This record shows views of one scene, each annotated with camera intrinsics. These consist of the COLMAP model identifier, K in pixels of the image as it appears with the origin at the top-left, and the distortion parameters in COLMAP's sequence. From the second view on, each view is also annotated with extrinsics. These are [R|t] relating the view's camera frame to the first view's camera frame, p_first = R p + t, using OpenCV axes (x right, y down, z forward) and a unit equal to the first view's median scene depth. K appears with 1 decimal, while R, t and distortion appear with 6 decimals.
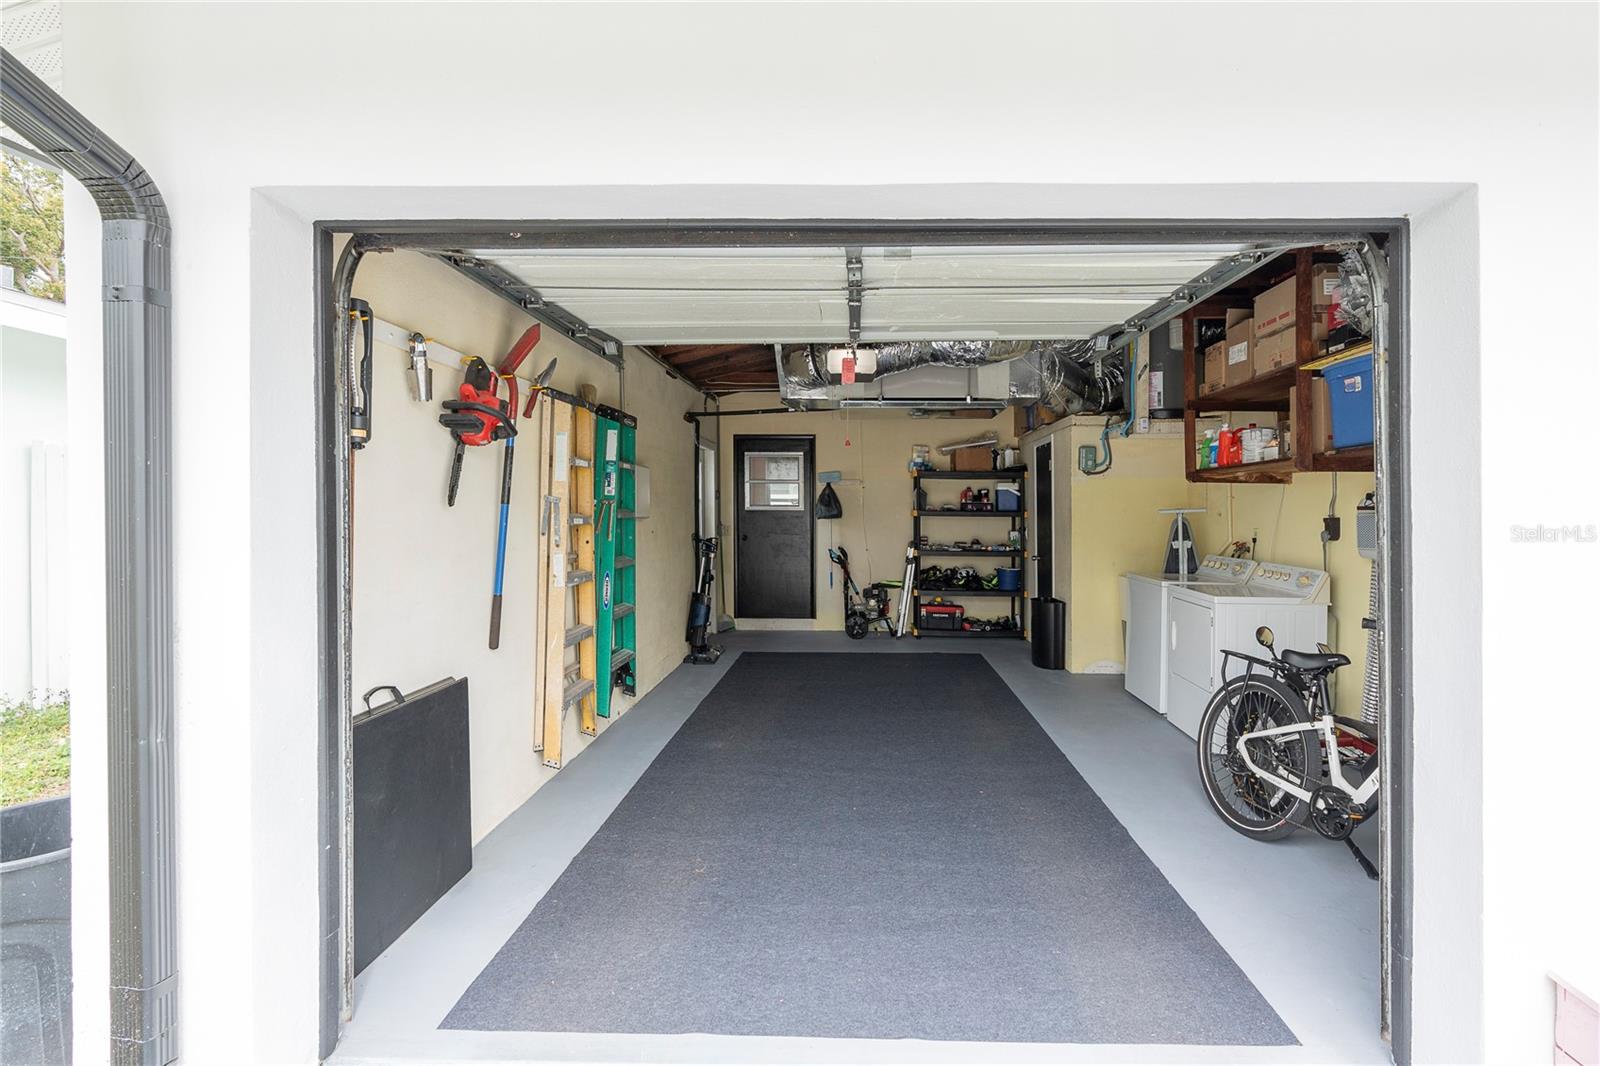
lens RADIAL K [[734.1, 0, 794.8], [0, 734.1, 519.3], [0, 0, 1]] dist [-0.002100, -0.000117]
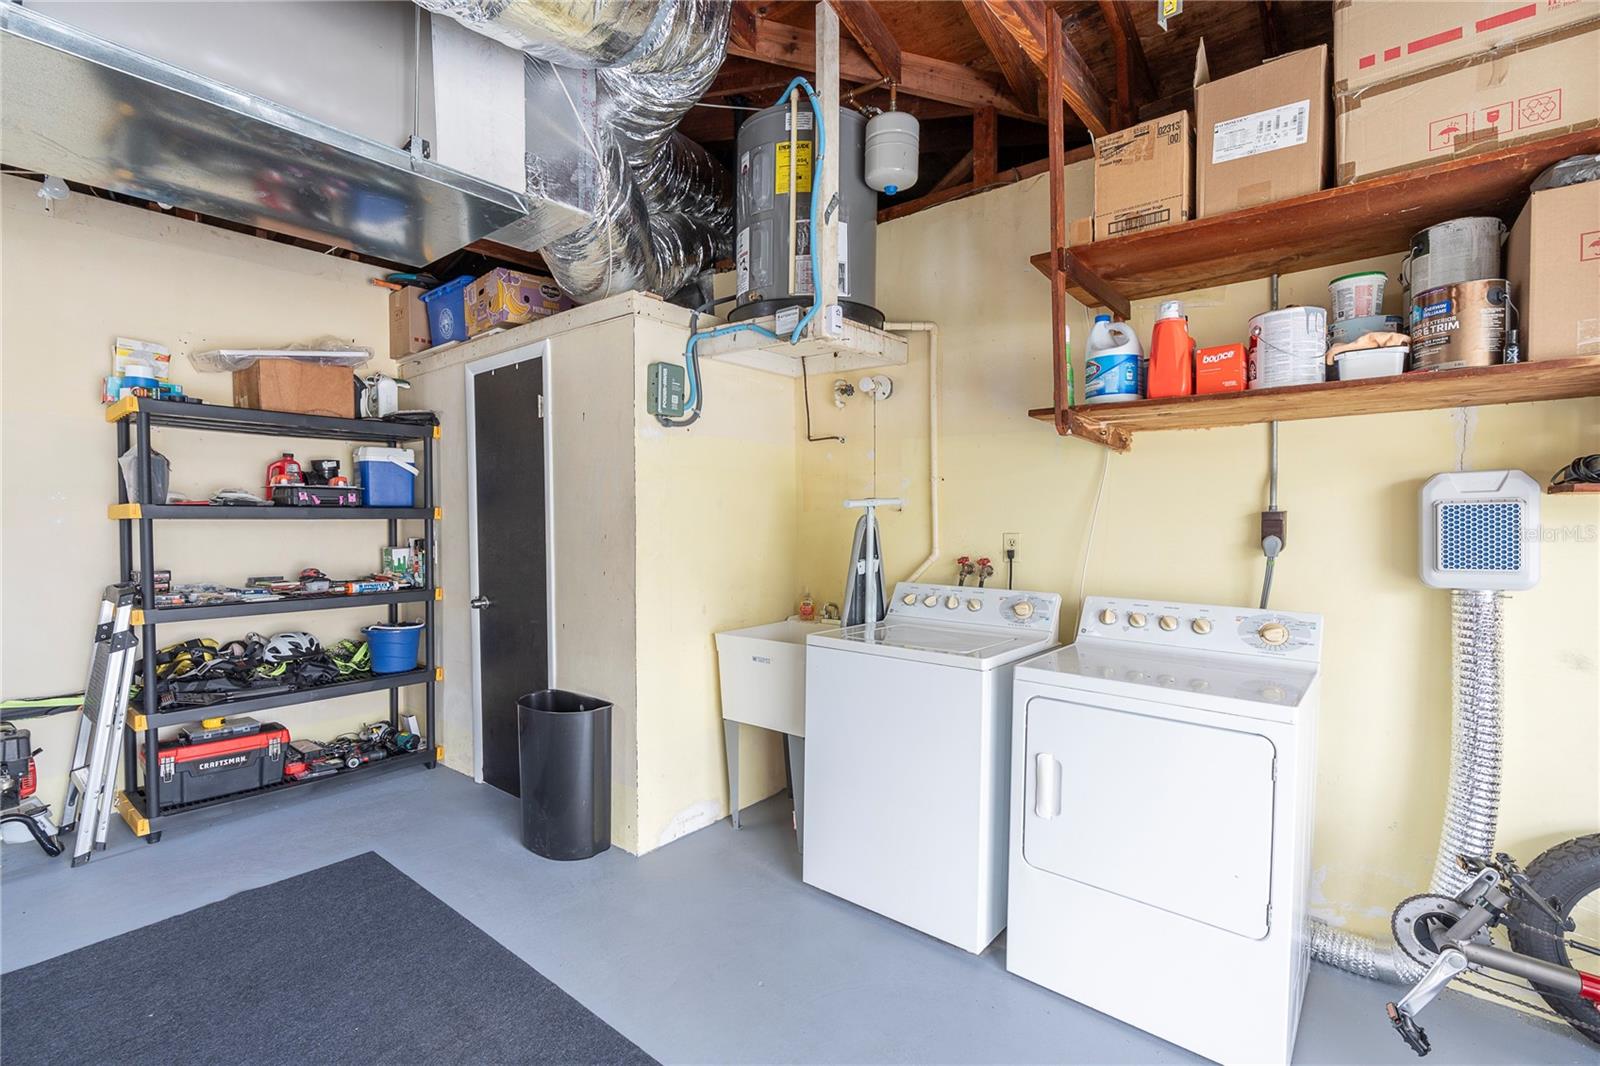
lens RADIAL K [[725.9, 0, 800.3], [0, 725.9, 529.2], [0, 0, 1]] dist [0.006301, 0.000206]
pose [[0.565859, -0.016897, 0.824329, 0.048914], [0.012033, 0.999853, 0.012235, 0.000616], [-0.824414, 0.002996, 0.565979, 0.505621]]
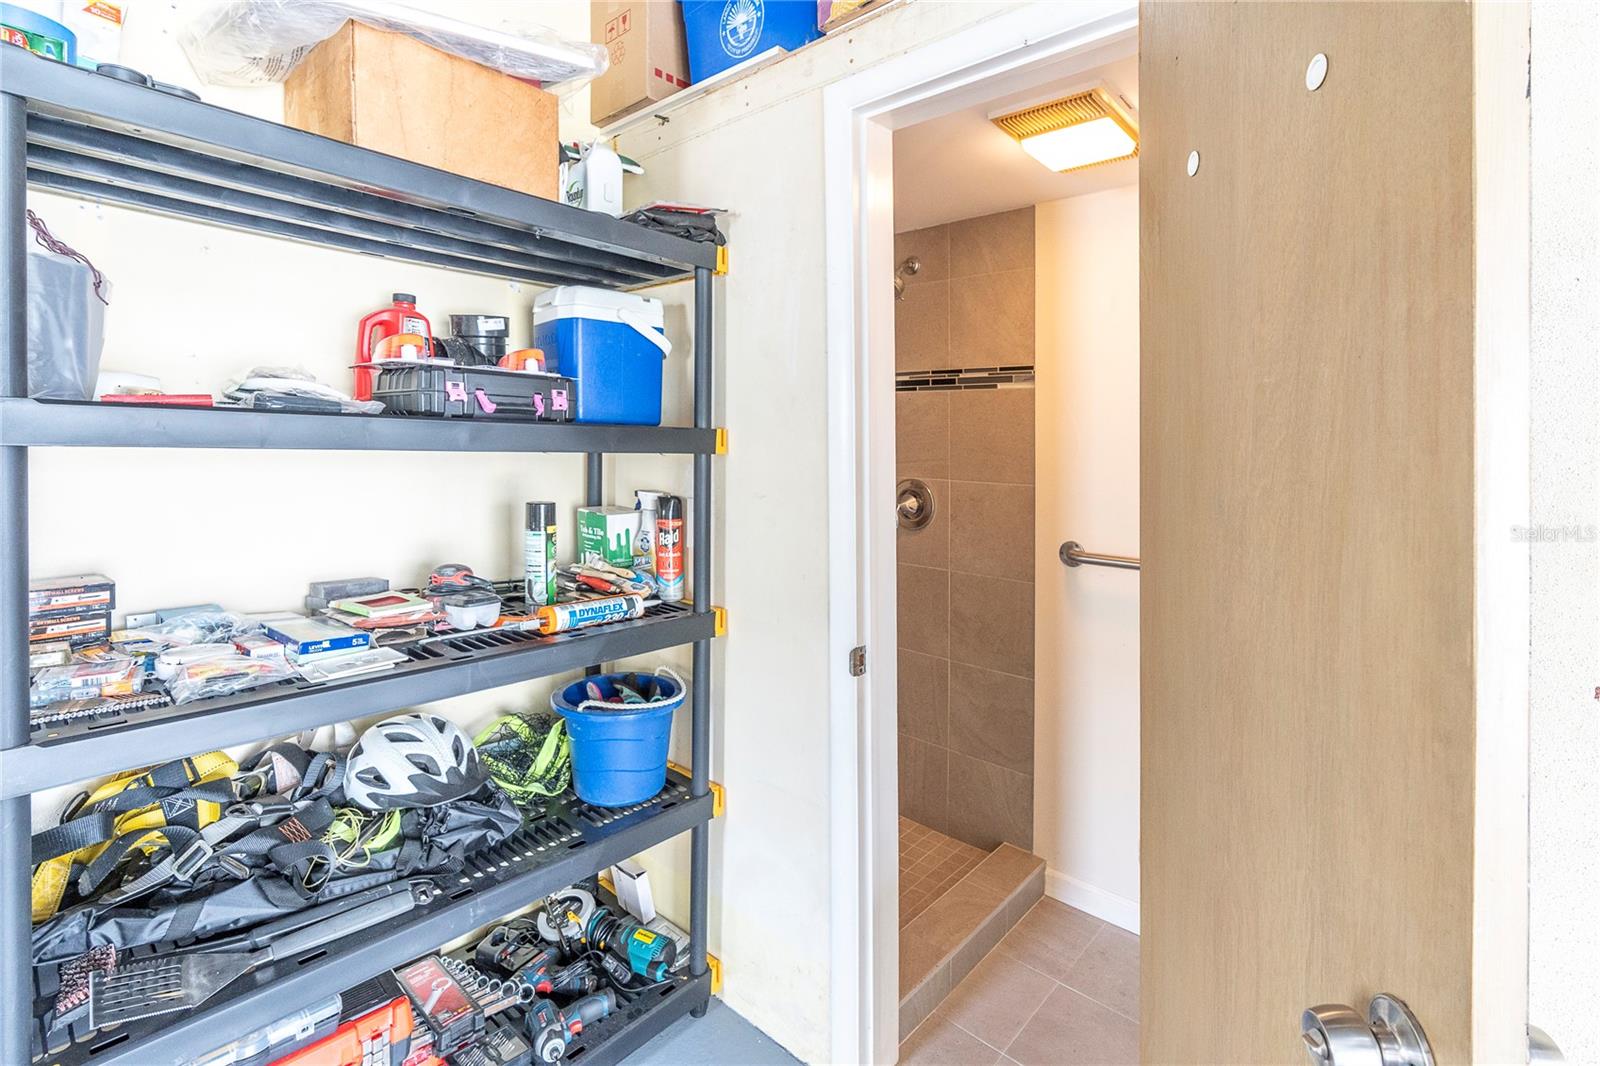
lens RADIAL K [[729.8, 0, 800.2], [0, 729.8, 456.6], [0, 0, 1]] dist [-0.001570, 0.000023]
pose [[0.597440, -0.007172, 0.801882, 0.149558], [-0.010356, 0.999808, 0.016657, -0.005762], [-0.801847, -0.018256, 0.597251, 0.823604]]
